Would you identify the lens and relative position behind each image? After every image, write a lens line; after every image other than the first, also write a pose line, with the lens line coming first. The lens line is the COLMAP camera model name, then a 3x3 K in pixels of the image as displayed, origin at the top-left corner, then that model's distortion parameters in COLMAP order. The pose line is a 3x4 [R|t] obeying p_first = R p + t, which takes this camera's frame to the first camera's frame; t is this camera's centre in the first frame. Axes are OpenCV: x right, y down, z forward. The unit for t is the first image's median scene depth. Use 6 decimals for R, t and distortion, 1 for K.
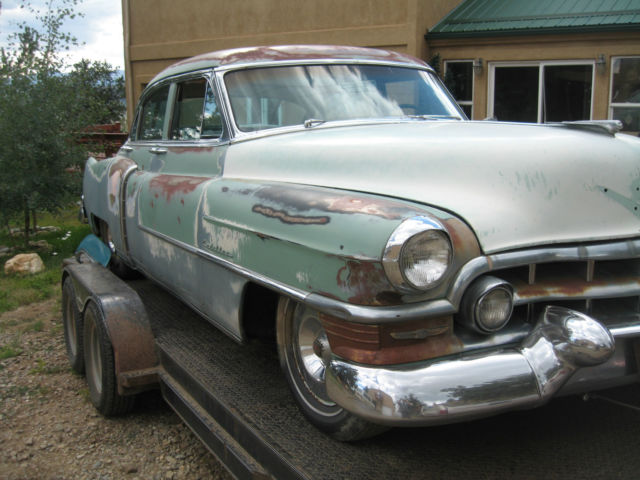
lens RADIAL K [[693.9, 0, 320.0], [0, 693.9, 240.0], [0, 0, 1]] dist [-0.105886, 0.040670]
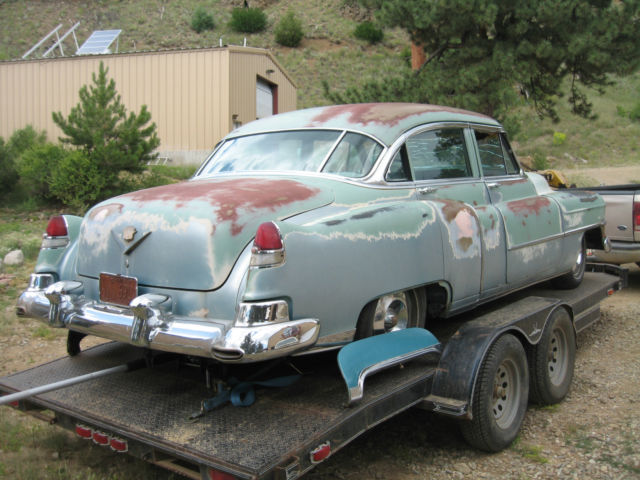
lens RADIAL K [[693.9, 0, 320.0], [0, 693.9, 240.0], [0, 0, 1]] dist [-0.105886, 0.040670]
pose [[-0.386981, -0.050810, 0.920687, -0.454473], [0.189720, 0.972730, 0.133424, -0.094161], [-0.902359, 0.226305, -0.366789, 0.642159]]
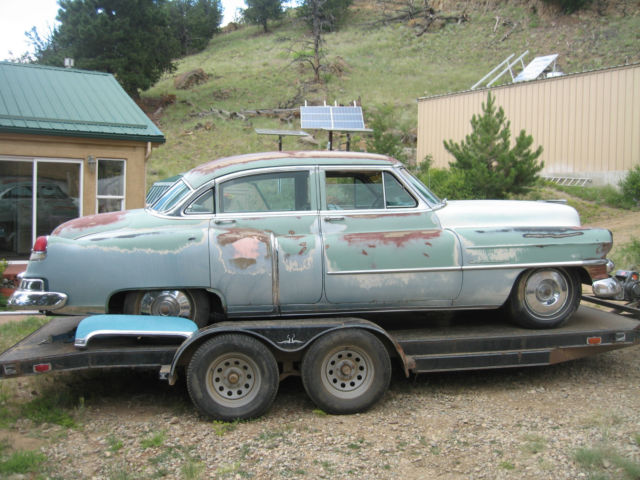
lens RADIAL K [[693.9, 0, 320.0], [0, 693.9, 240.0], [0, 0, 1]] dist [-0.105886, 0.040670]
pose [[0.368361, -0.029823, 0.929204, -0.577281], [0.162001, 0.986253, -0.032568, -0.016271], [-0.915459, 0.162529, 0.368128, 0.188234]]
